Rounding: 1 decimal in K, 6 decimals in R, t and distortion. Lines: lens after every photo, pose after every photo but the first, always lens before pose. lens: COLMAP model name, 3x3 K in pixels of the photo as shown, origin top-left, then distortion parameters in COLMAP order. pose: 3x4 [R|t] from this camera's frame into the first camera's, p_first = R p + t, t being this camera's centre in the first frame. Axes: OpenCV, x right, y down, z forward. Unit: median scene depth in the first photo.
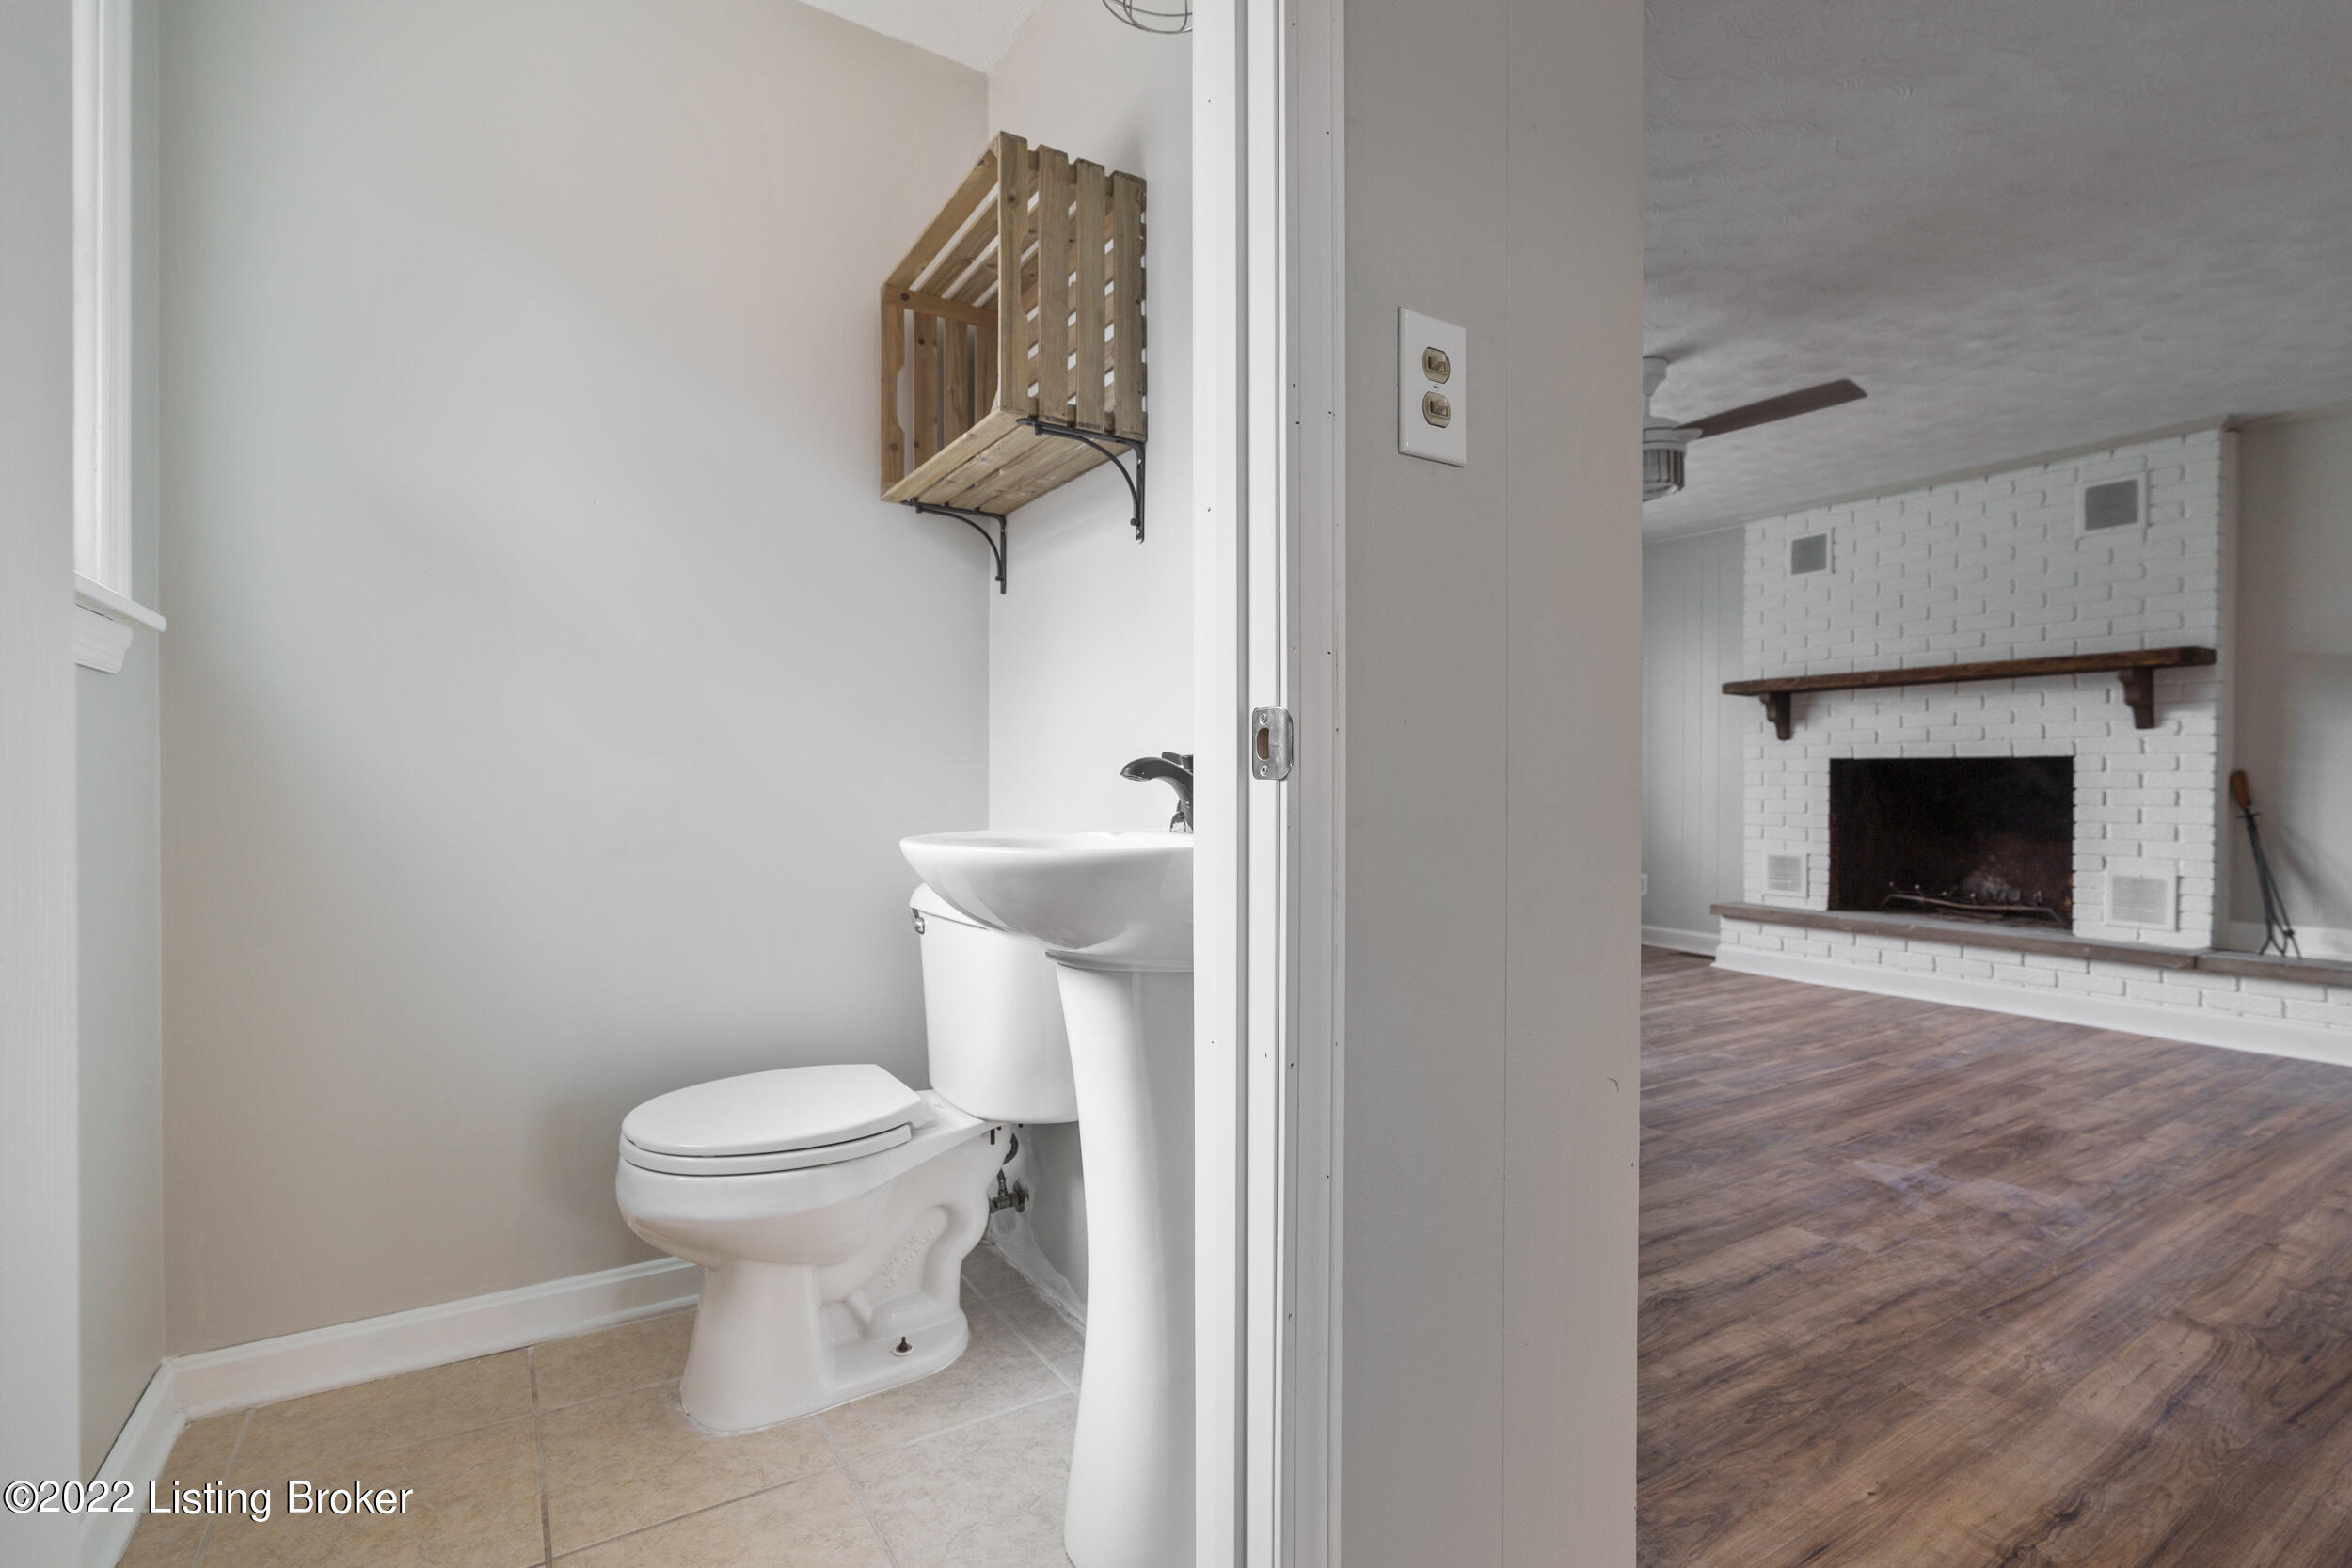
lens RADIAL K [[1099.3, 0, 1190.1], [0, 1099.3, 791.0], [0, 0, 1]] dist [-0.000928, -0.000636]
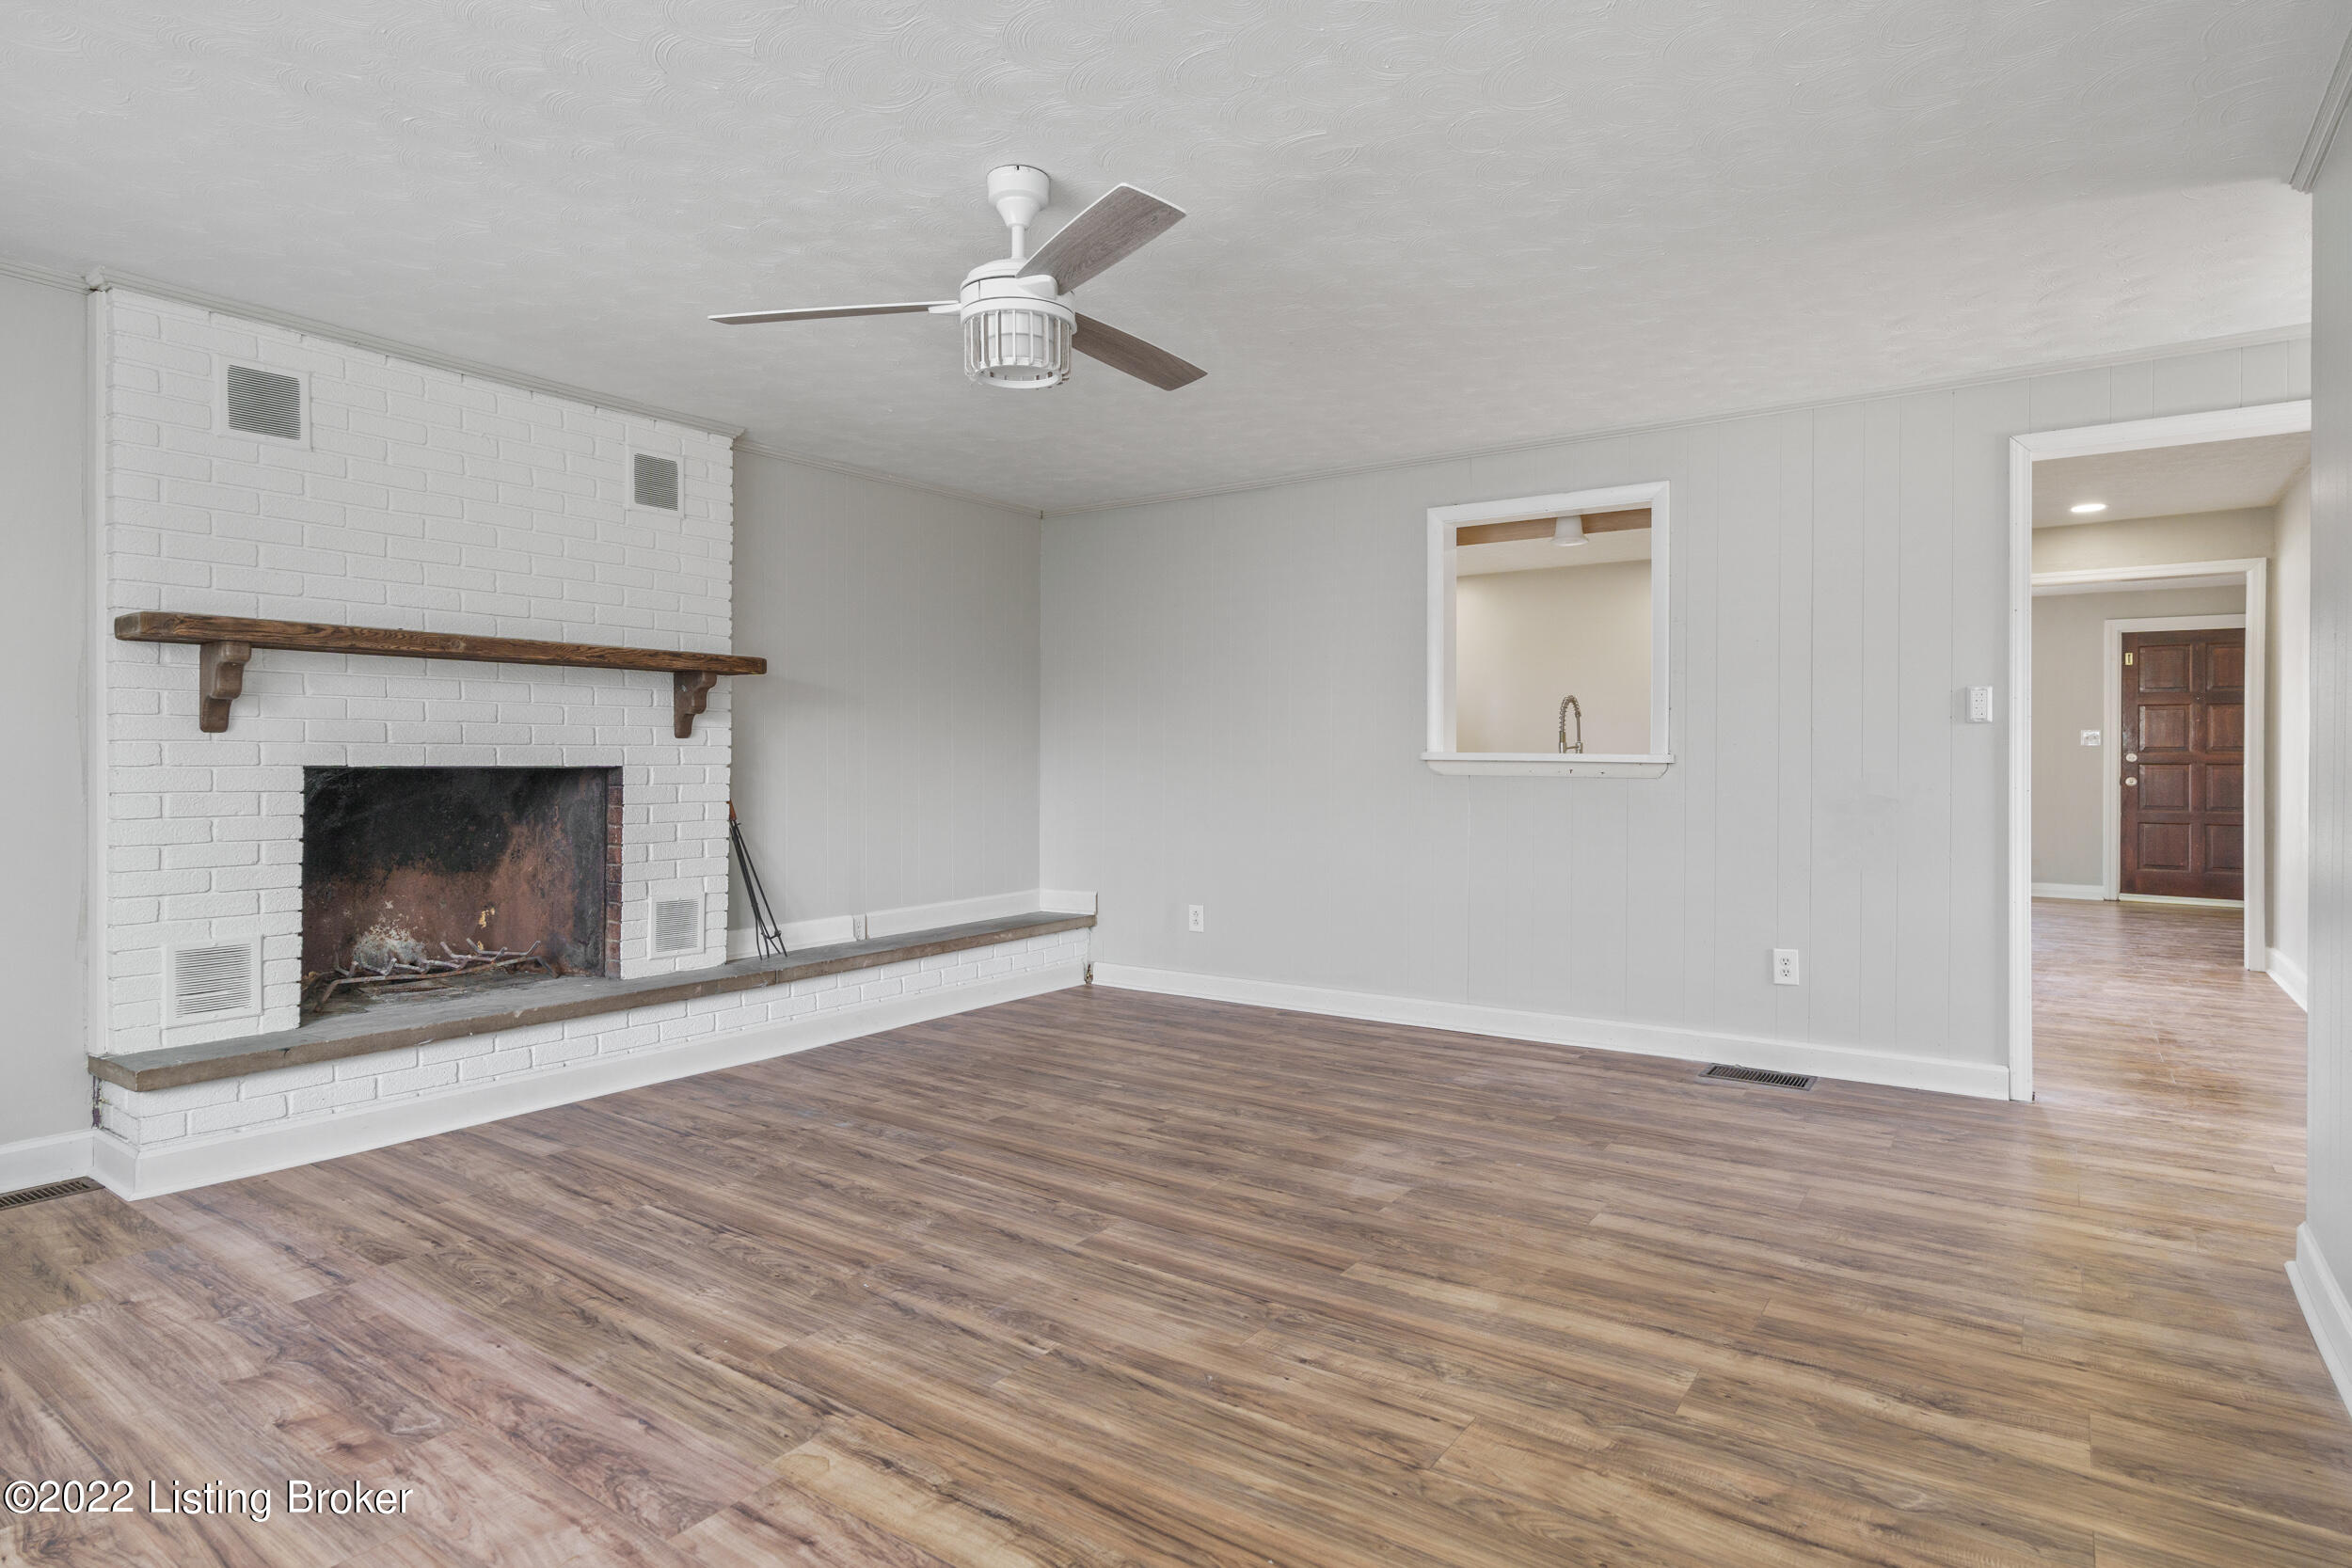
lens RADIAL K [[1253.8, 0, 1178.7], [0, 1253.8, 765.2], [0, 0, 1]] dist [-0.006678, -0.001569]
pose [[-0.372615, -0.011464, 0.927915, -0.256824], [0.002981, 0.999904, 0.013551, -0.047192], [-0.927981, 0.007816, -0.372545, 1.014940]]
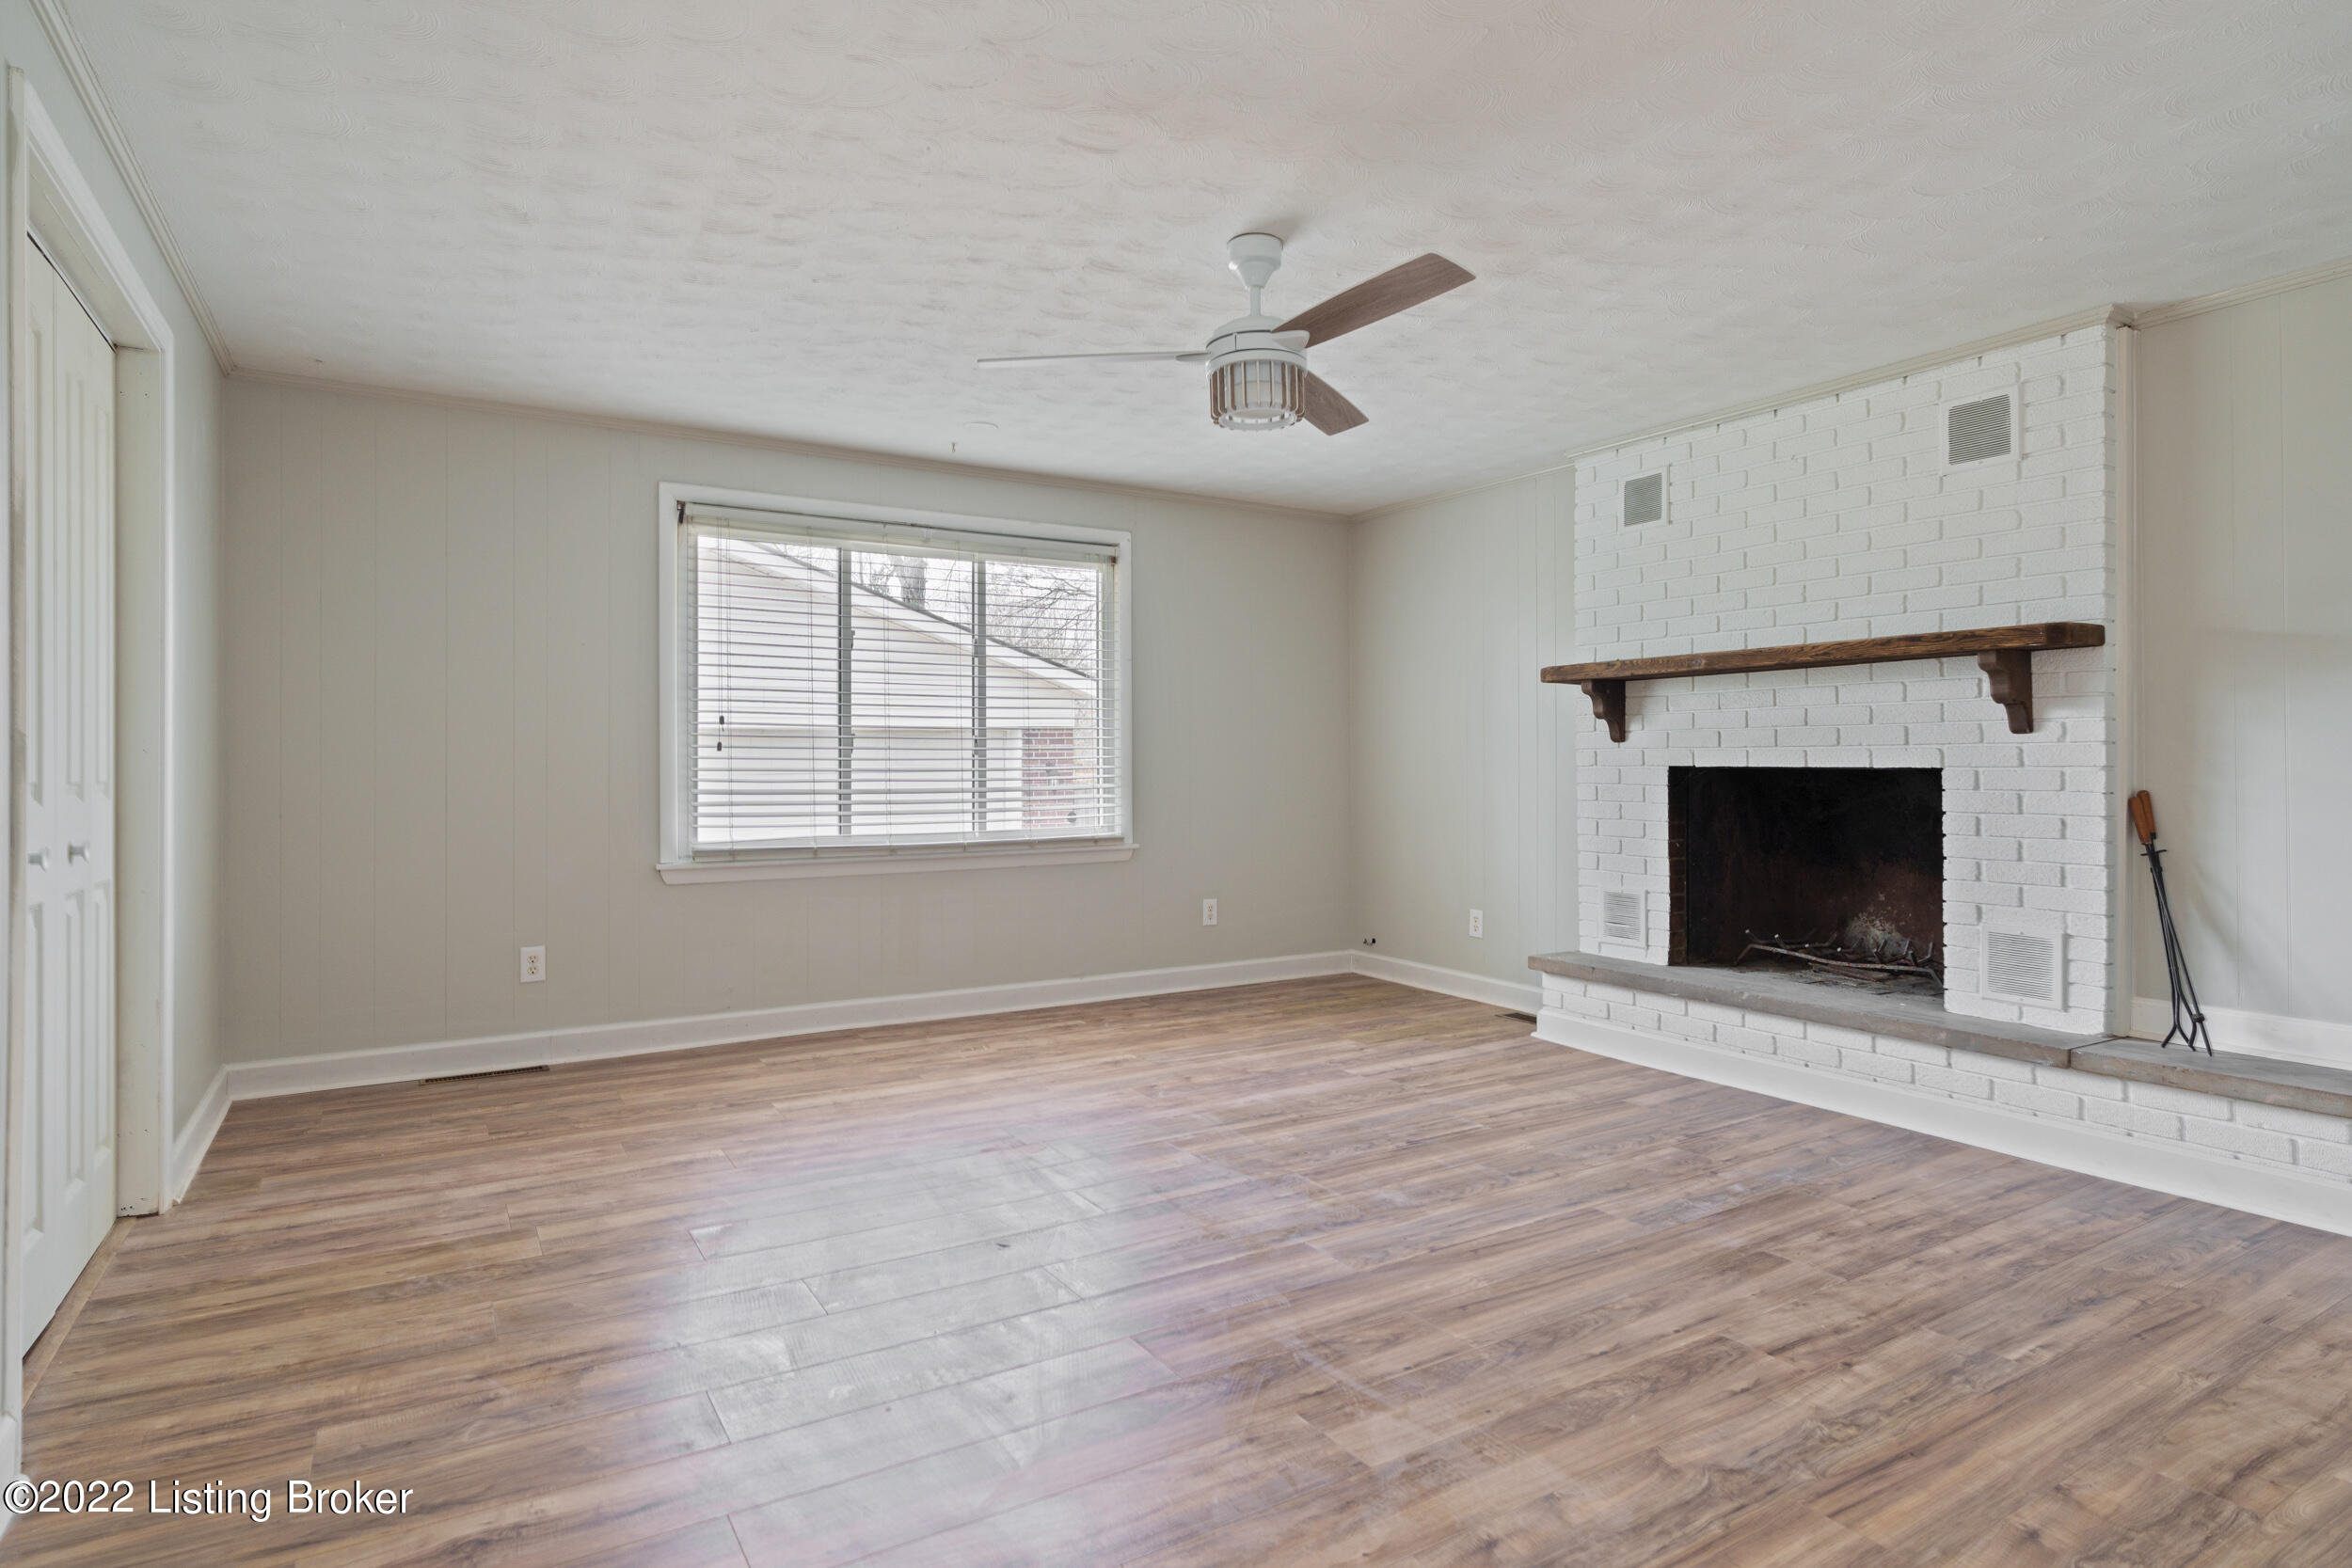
lens RADIAL K [[1253.8, 0, 1179.3], [0, 1253.8, 765.7], [0, 0, 1]] dist [-0.006678, -0.001569]
pose [[0.999643, -0.009631, -0.024927, 0.328638], [0.009503, 0.999941, -0.005234, -0.035946], [0.024976, 0.004995, 0.999676, 0.151117]]
